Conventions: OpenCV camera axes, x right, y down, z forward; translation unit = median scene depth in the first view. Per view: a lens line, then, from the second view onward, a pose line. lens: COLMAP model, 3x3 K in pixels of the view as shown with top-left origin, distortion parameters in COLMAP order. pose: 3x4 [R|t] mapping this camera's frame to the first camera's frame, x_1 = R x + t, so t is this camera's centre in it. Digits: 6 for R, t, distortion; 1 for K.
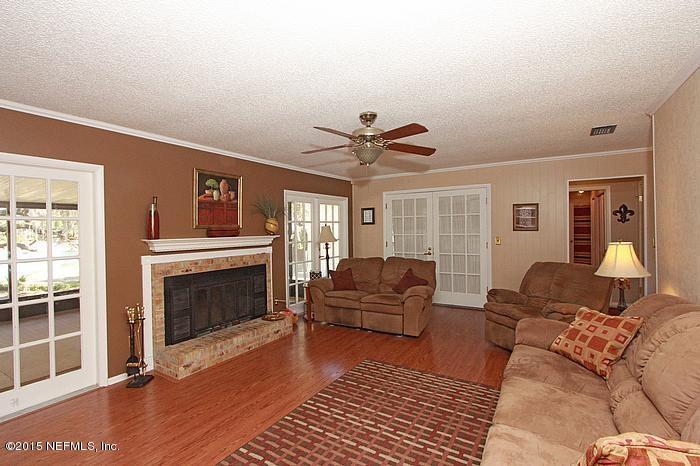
lens RADIAL K [[322.8, 0, 345.9], [0, 322.8, 232.5], [0, 0, 1]] dist [0.001674, 0.001466]
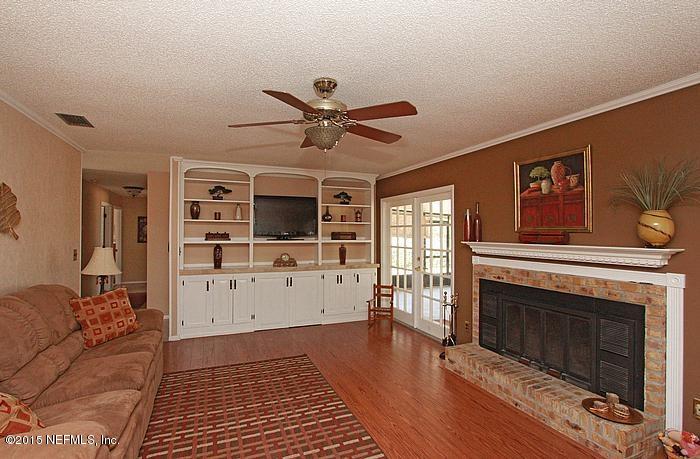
lens RADIAL K [[355.4, 0, 347.7], [0, 355.4, 227.3], [0, 0, 1]] dist [0.002222, 0.000151]
pose [[-0.594797, 0.001702, -0.803874, 0.537288], [-0.002014, 0.999991, 0.003607, -0.026116], [0.803874, 0.003764, -0.594788, 1.167748]]
